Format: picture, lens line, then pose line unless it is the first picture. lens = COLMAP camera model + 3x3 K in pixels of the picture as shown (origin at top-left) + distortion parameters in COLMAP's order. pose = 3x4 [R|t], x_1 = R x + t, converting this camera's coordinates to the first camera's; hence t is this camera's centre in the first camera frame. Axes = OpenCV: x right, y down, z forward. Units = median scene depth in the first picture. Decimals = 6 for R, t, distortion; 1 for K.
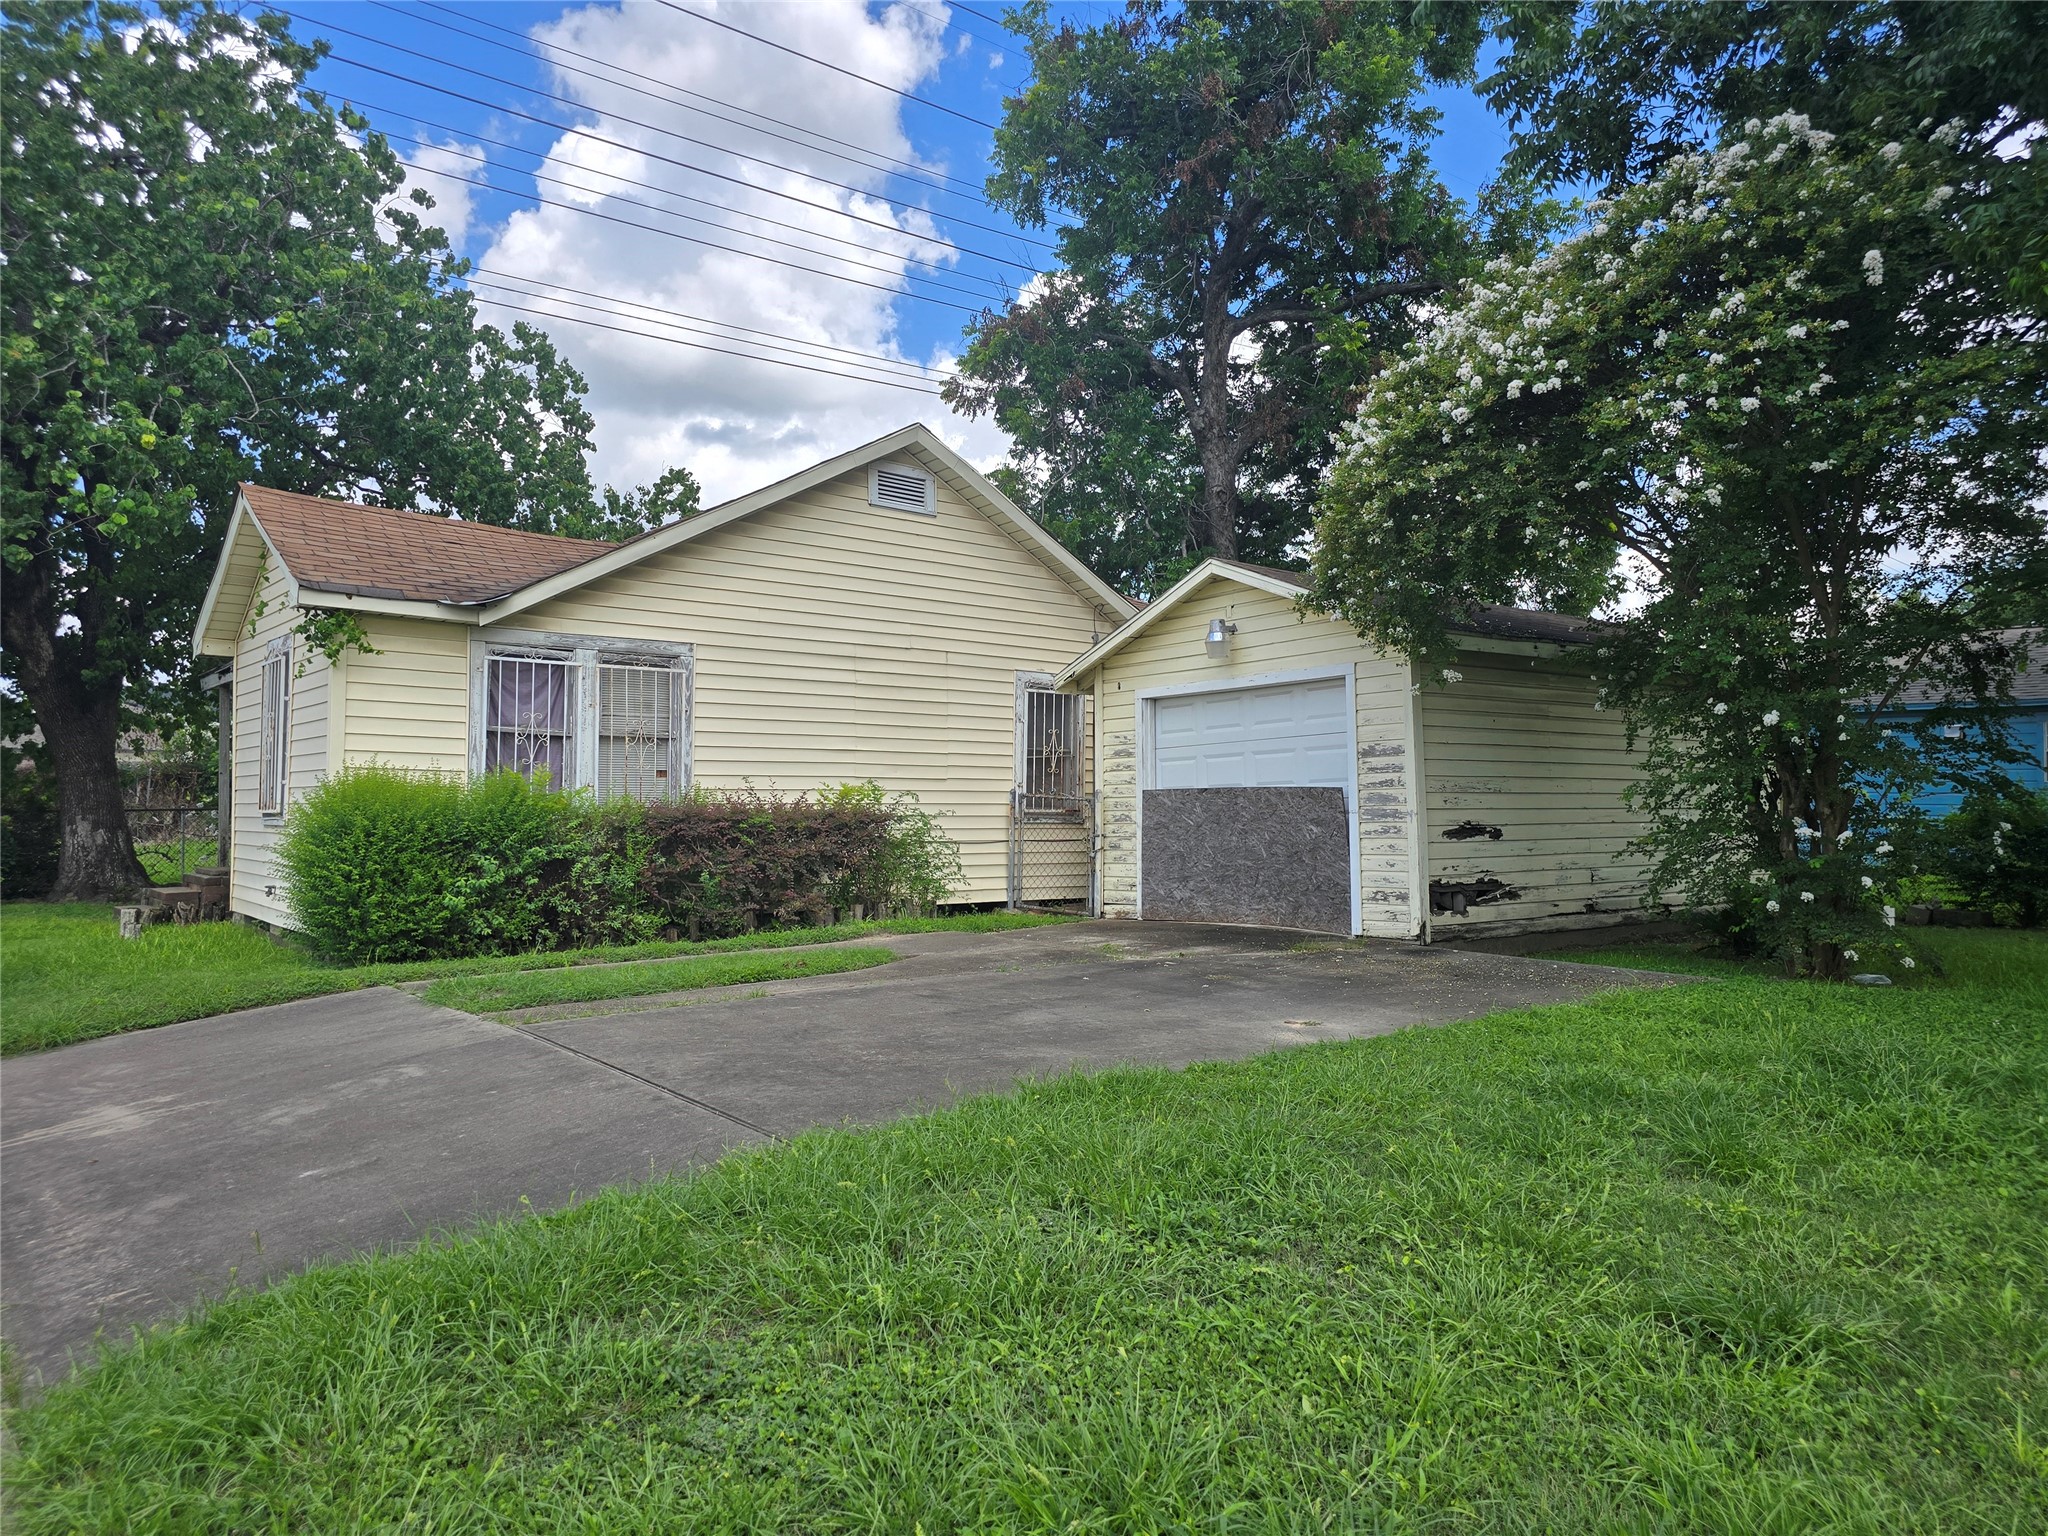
lens RADIAL K [[1342.9, 0, 1024.0], [0, 1342.9, 768.0], [0, 0, 1]] dist [0.057192, -0.050688]
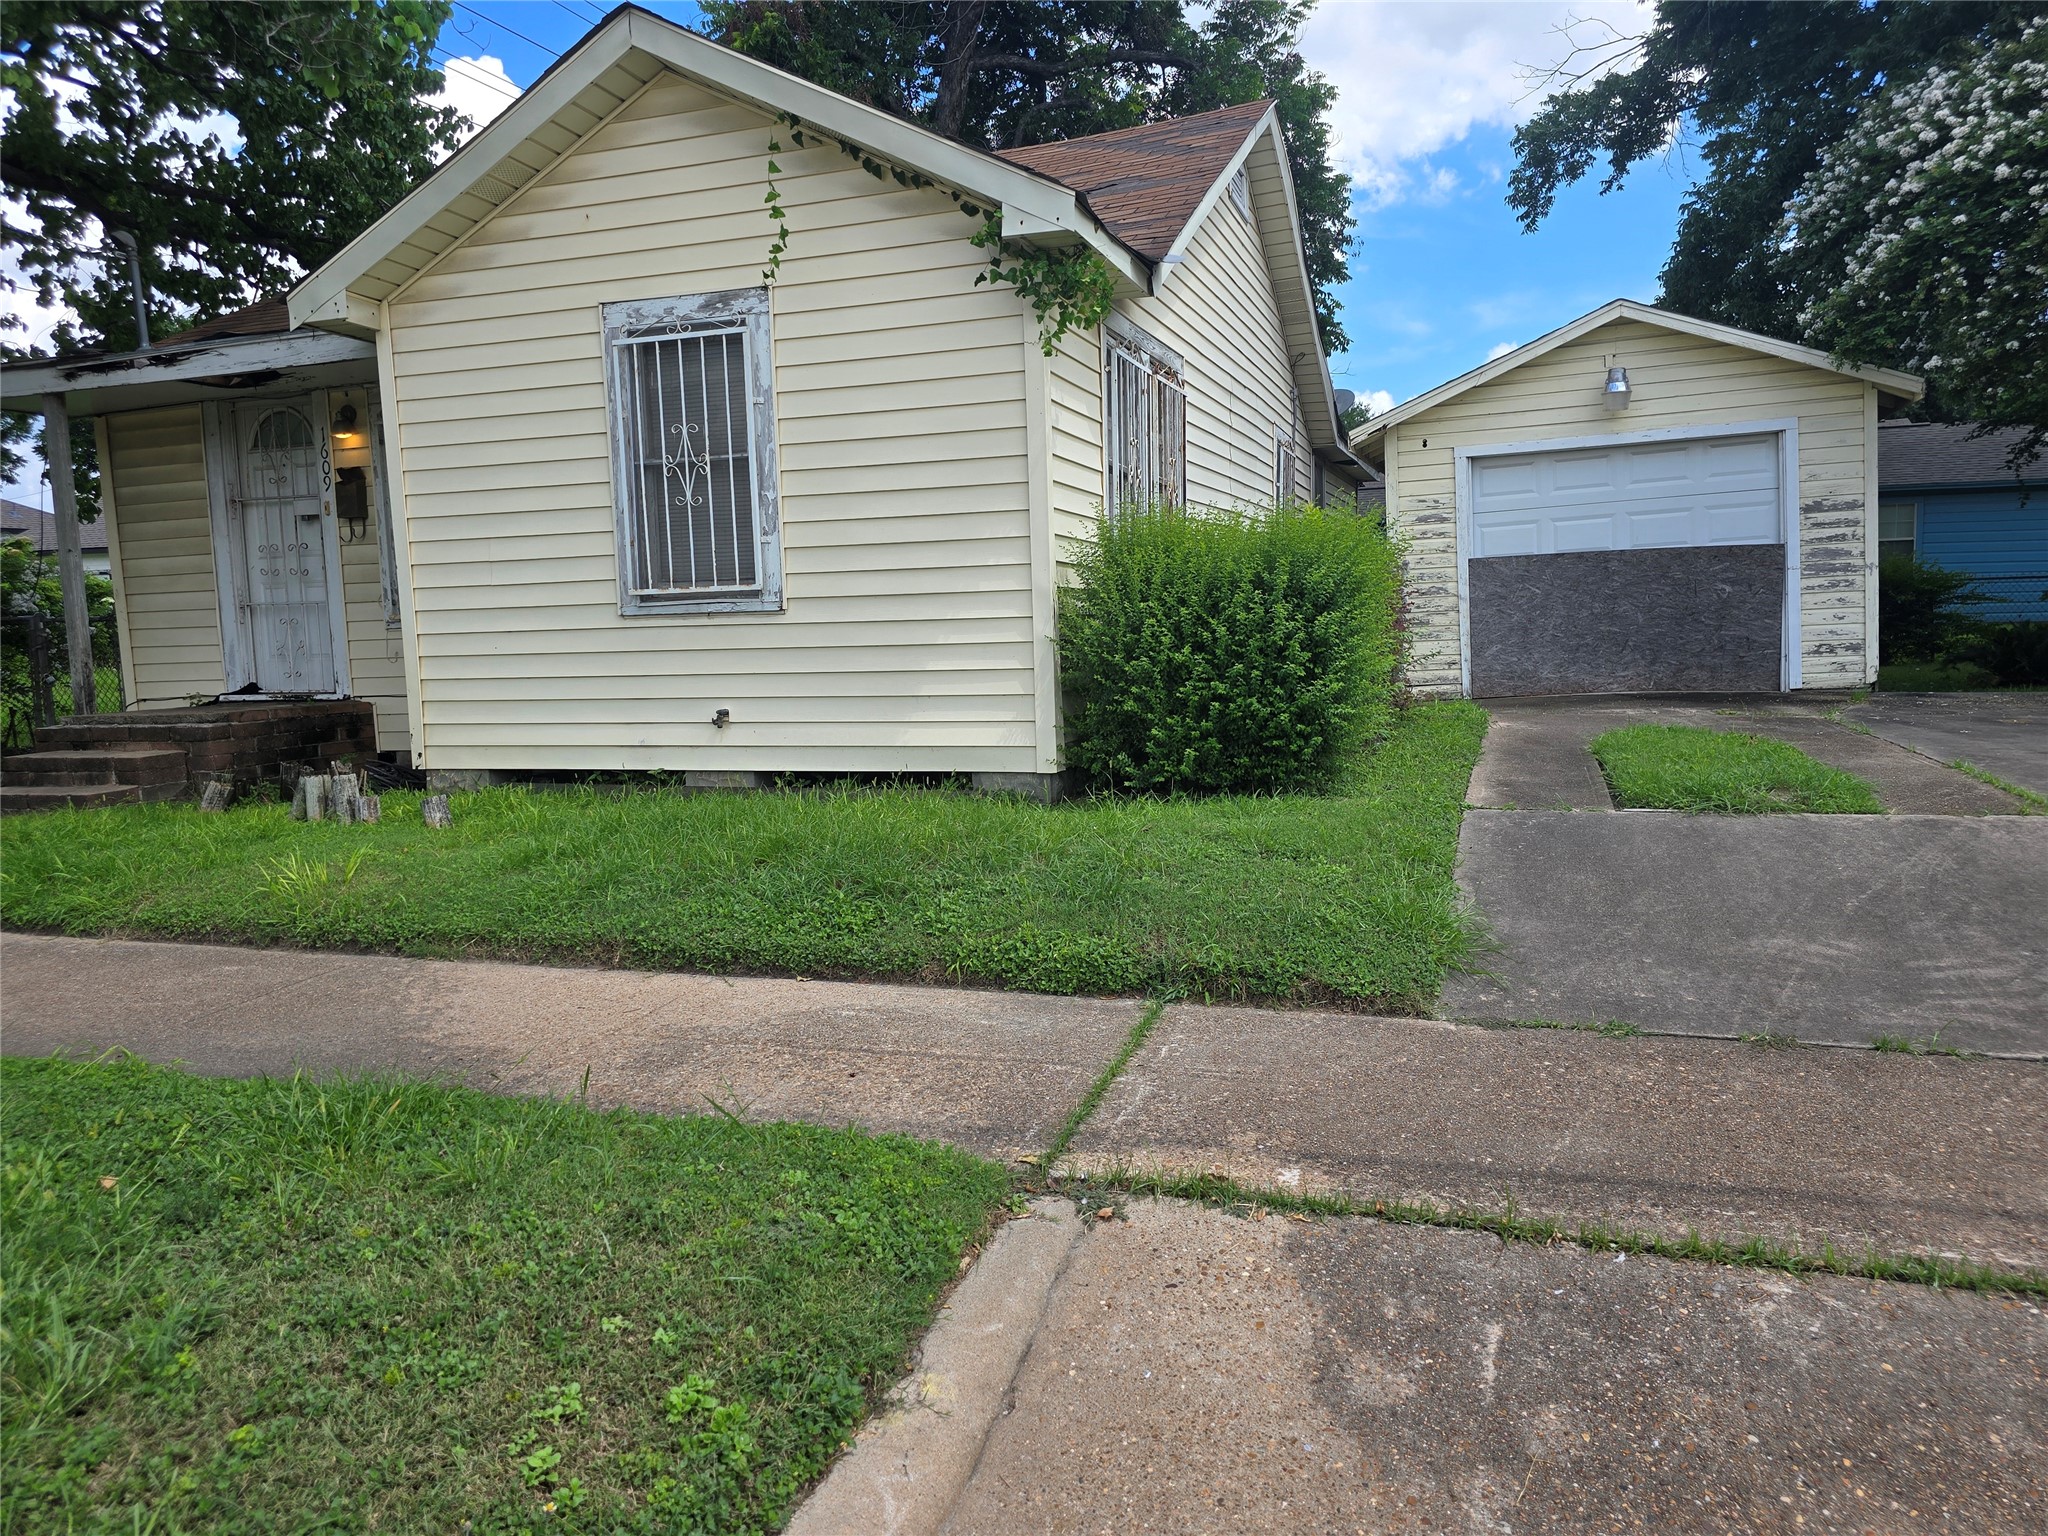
lens RADIAL K [[1342.9, 0, 1024.0], [0, 1342.9, 768.0], [0, 0, 1]] dist [0.057192, -0.050688]
pose [[0.825806, -0.101691, 0.554710, -0.735336], [0.021898, 0.988649, 0.148642, 0.014868], [-0.563529, -0.110602, 0.818659, 0.426059]]
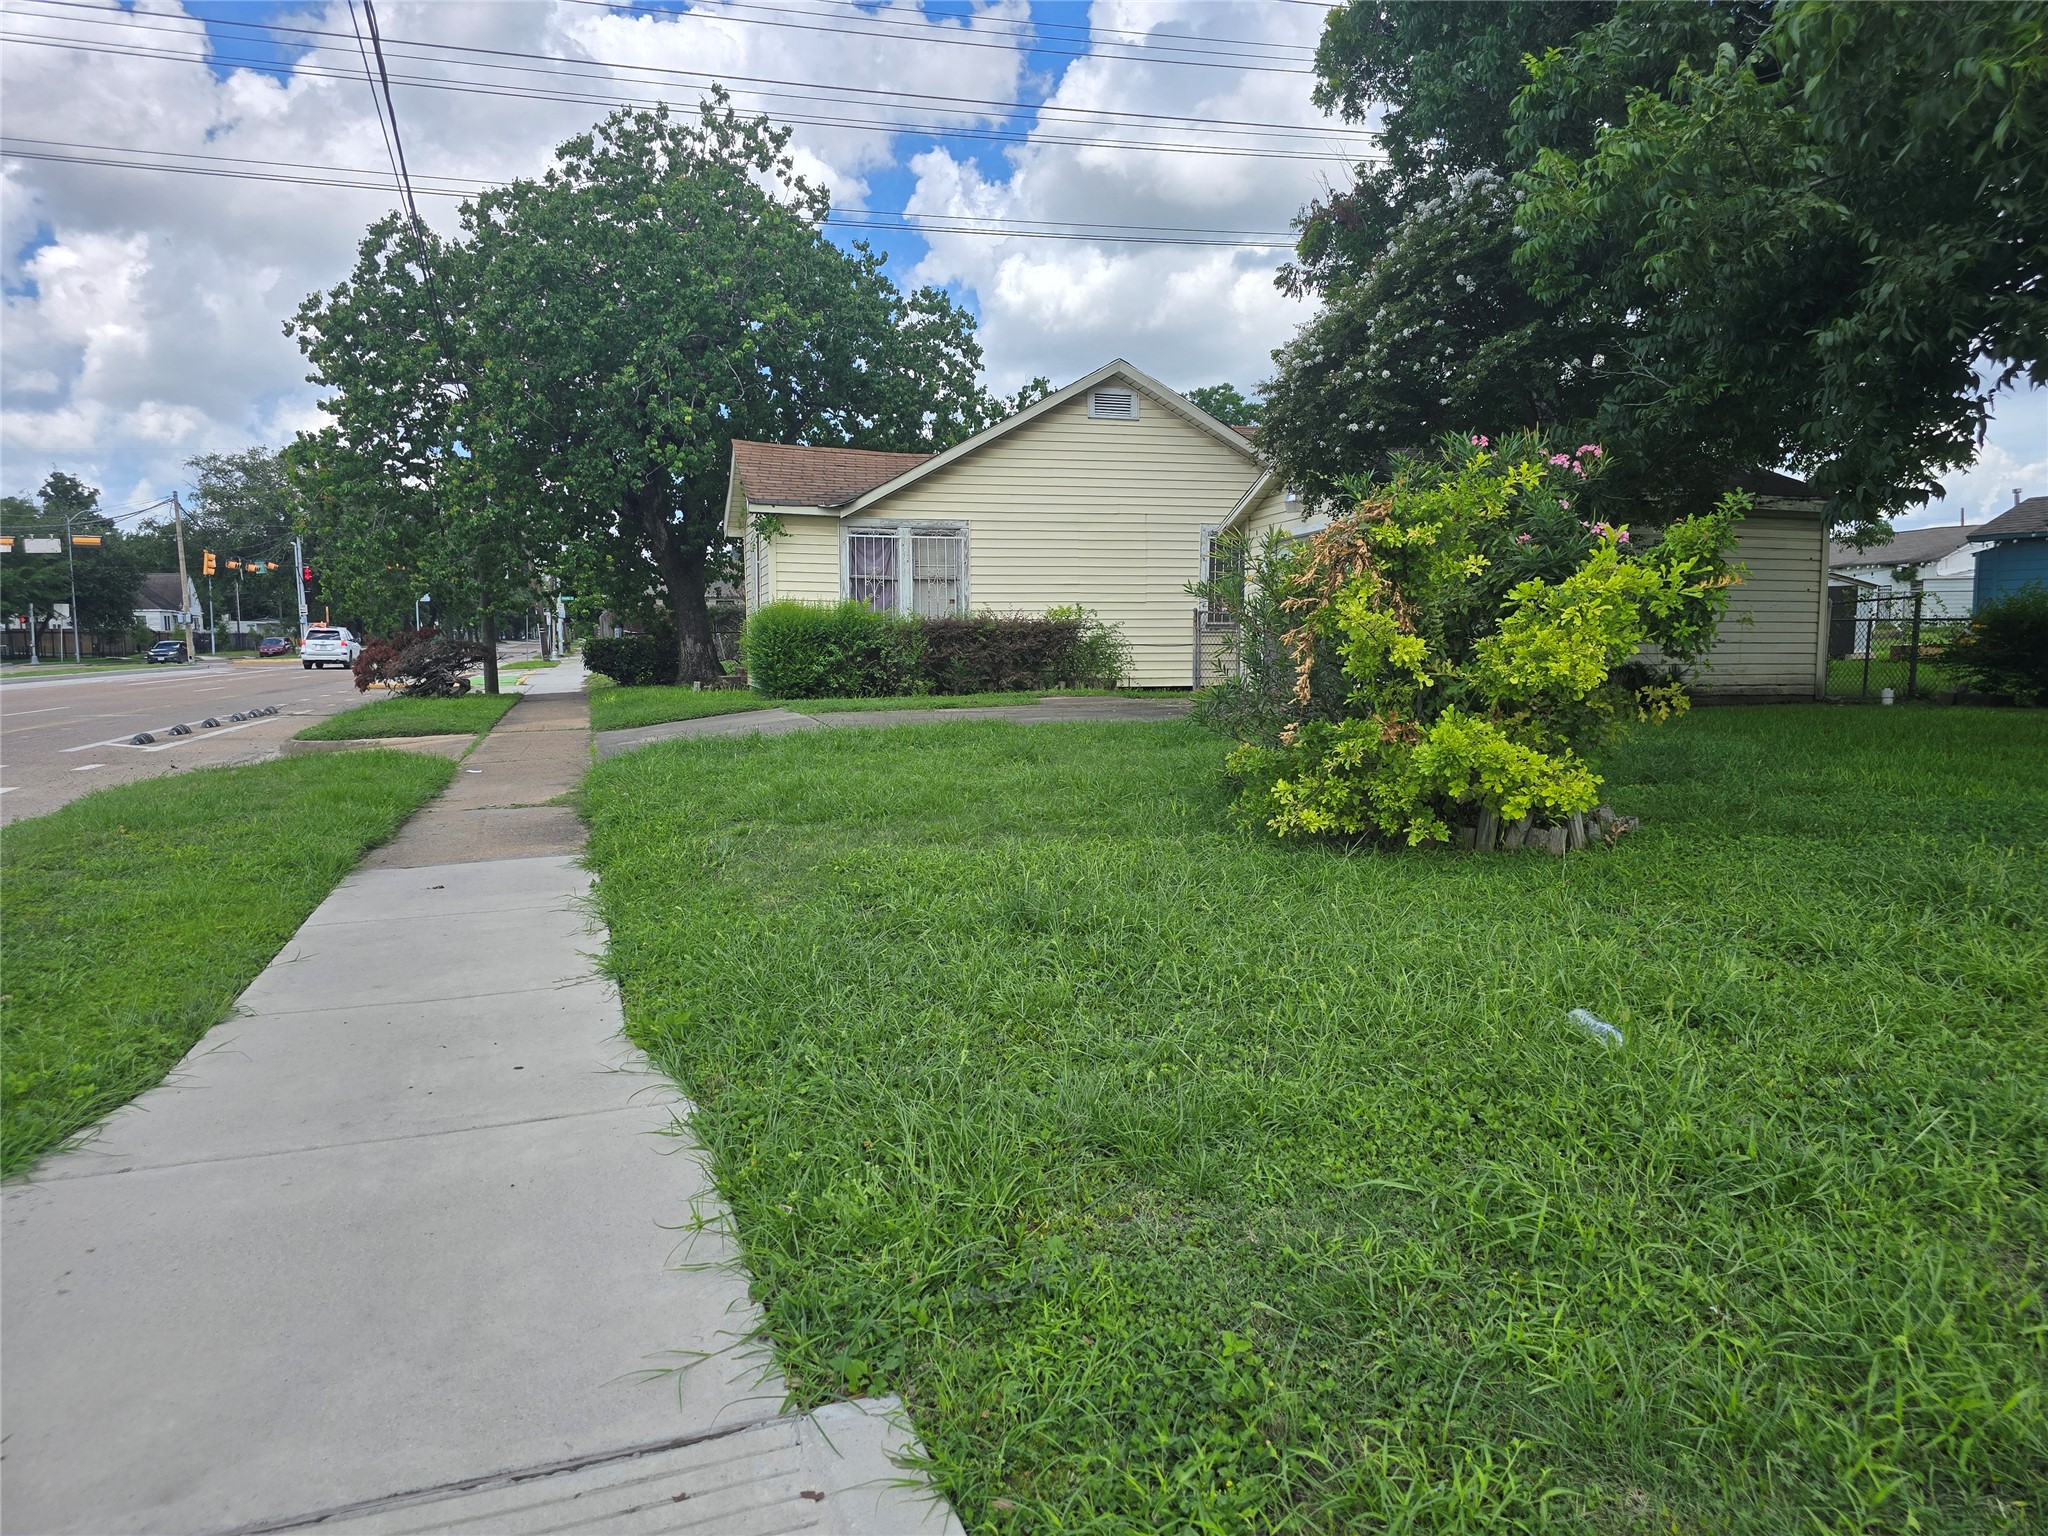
lens RADIAL K [[1342.9, 0, 1024.0], [0, 1342.9, 768.0], [0, 0, 1]] dist [0.057192, -0.050688]
pose [[0.920197, 0.030429, -0.390271, 0.483236], [0.016800, 0.992986, 0.117033, 0.016704], [0.391095, -0.114250, 0.913232, -0.518729]]
